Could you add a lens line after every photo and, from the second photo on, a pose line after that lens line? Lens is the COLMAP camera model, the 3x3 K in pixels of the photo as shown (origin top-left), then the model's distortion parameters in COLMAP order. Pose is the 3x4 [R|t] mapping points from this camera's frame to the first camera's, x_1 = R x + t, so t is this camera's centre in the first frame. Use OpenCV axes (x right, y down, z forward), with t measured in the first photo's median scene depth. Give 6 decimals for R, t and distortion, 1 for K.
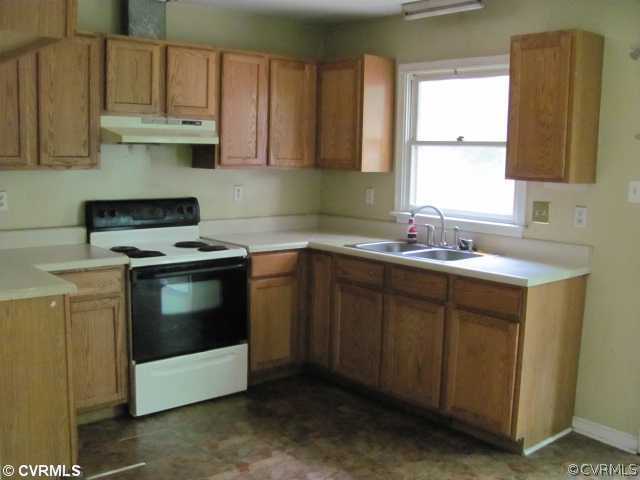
lens RADIAL K [[671.7, 0, 320.0], [0, 671.7, 240.0], [0, 0, 1]] dist [-0.202285, -0.006720]
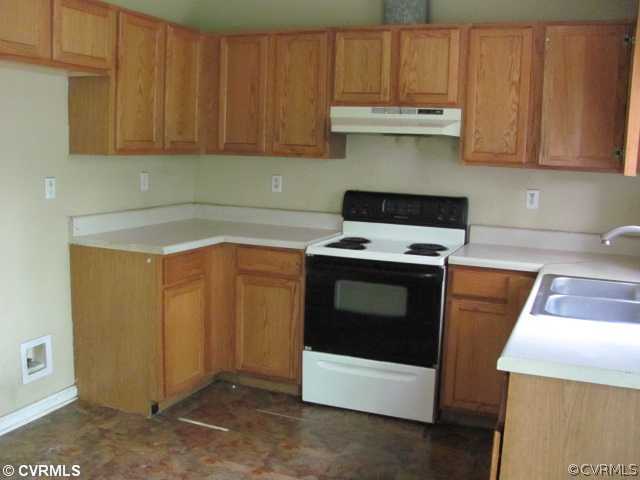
lens RADIAL K [[671.7, 0, 320.0], [0, 671.7, 240.0], [0, 0, 1]] dist [-0.202285, -0.006720]
pose [[0.437290, 0.118266, -0.891510, 0.576821], [-0.133855, 0.988833, 0.065520, -0.044932], [0.889303, 0.090682, 0.448237, 0.491572]]
